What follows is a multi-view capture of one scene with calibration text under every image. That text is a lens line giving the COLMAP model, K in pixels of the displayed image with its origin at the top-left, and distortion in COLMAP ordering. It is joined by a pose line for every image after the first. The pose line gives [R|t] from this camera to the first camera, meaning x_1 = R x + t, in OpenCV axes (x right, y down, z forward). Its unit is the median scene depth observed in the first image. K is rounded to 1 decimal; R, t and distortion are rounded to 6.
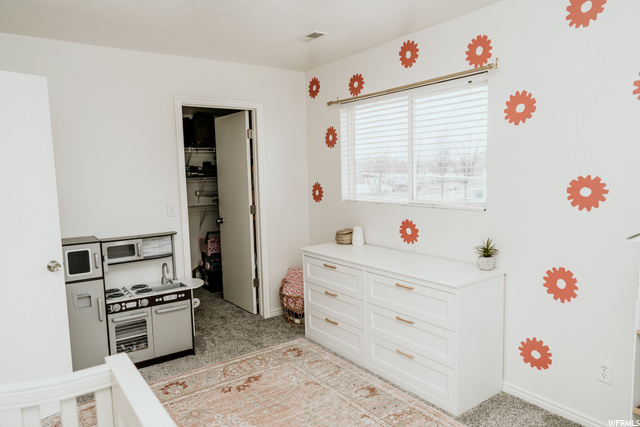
lens RADIAL K [[433.3, 0, 320.0], [0, 433.3, 213.5], [0, 0, 1]] dist [0.005543, 0.005067]
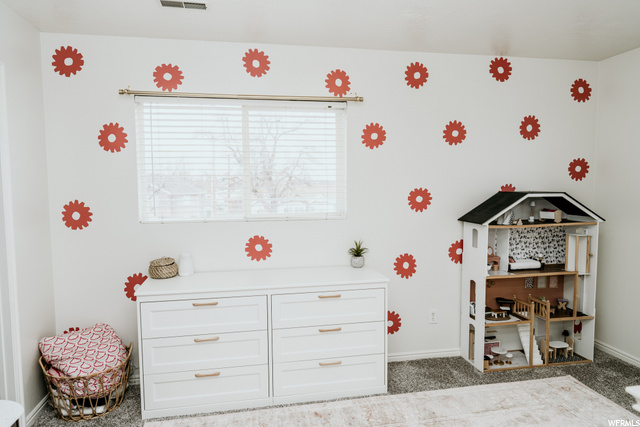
lens RADIAL K [[433.3, 0, 320.0], [0, 433.3, 213.5], [0, 0, 1]] dist [0.005543, 0.005067]
pose [[0.416279, -0.040789, 0.908322, -0.674095], [0.090634, 0.995879, 0.003184, -0.027774], [-0.904708, 0.081000, 0.418260, 0.535922]]
